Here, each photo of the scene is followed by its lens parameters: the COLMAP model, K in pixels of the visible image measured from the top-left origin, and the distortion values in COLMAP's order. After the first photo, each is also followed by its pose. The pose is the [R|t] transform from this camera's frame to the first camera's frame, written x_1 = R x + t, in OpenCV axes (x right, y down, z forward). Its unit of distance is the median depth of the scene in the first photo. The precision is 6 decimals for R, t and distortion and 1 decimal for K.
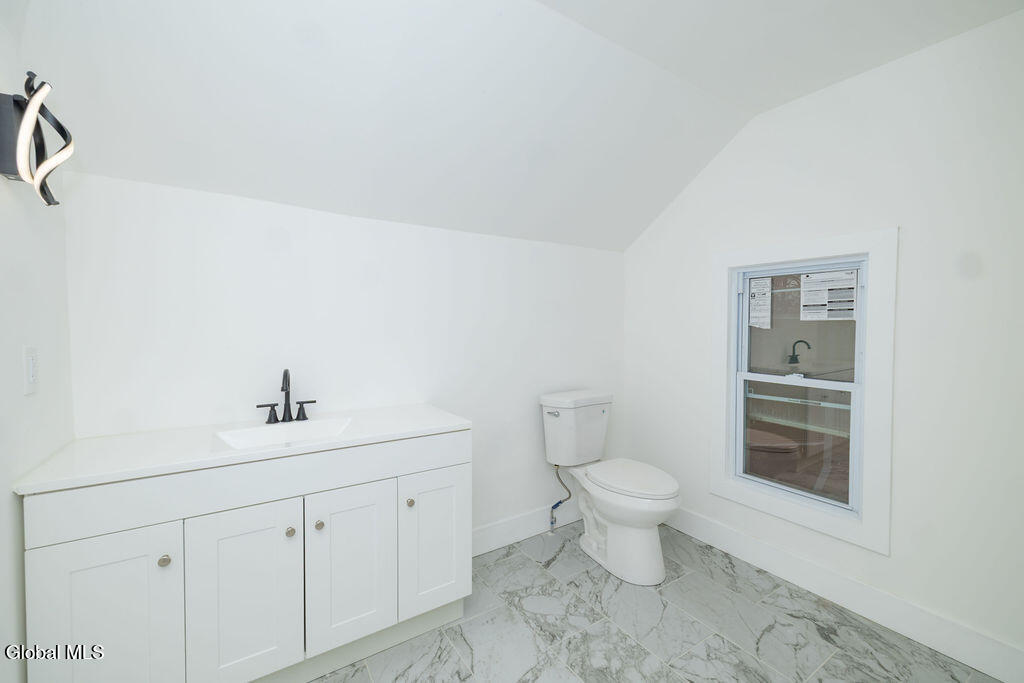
lens RADIAL K [[426.1, 0, 512.0], [0, 426.1, 341.5], [0, 0, 1]] dist [0.000832, 0.000045]
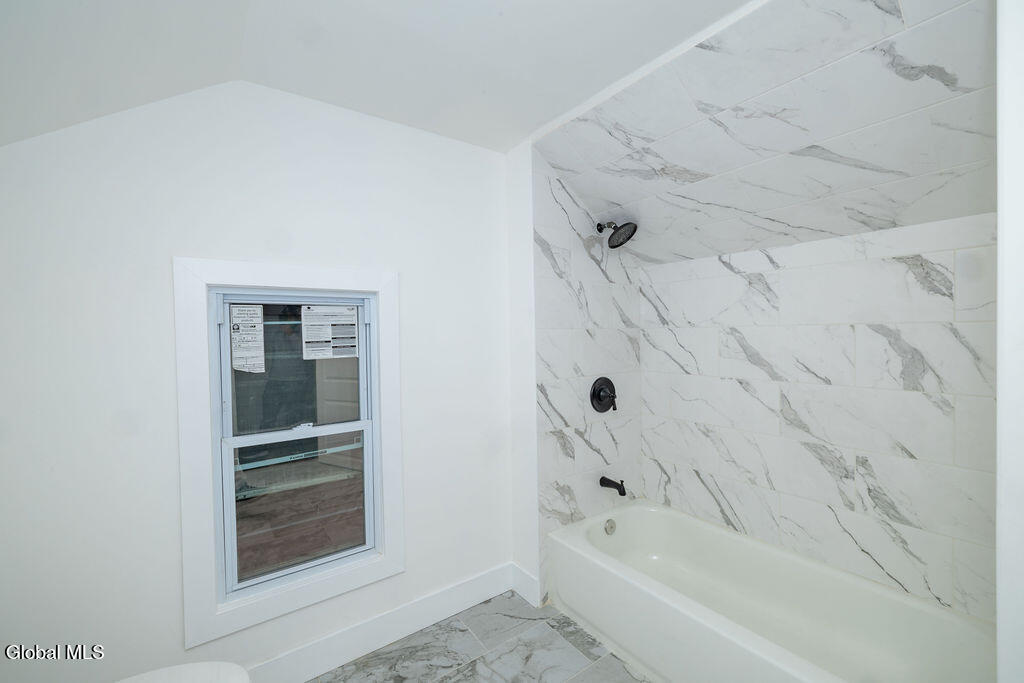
lens RADIAL K [[426.1, 0, 512.0], [0, 426.1, 341.5], [0, 0, 1]] dist [0.000832, 0.000045]
pose [[-0.048810, -0.012636, 0.998728, -0.187347], [0.066085, 0.997688, 0.015852, -0.071895], [-0.996620, 0.066774, -0.047862, 0.633735]]
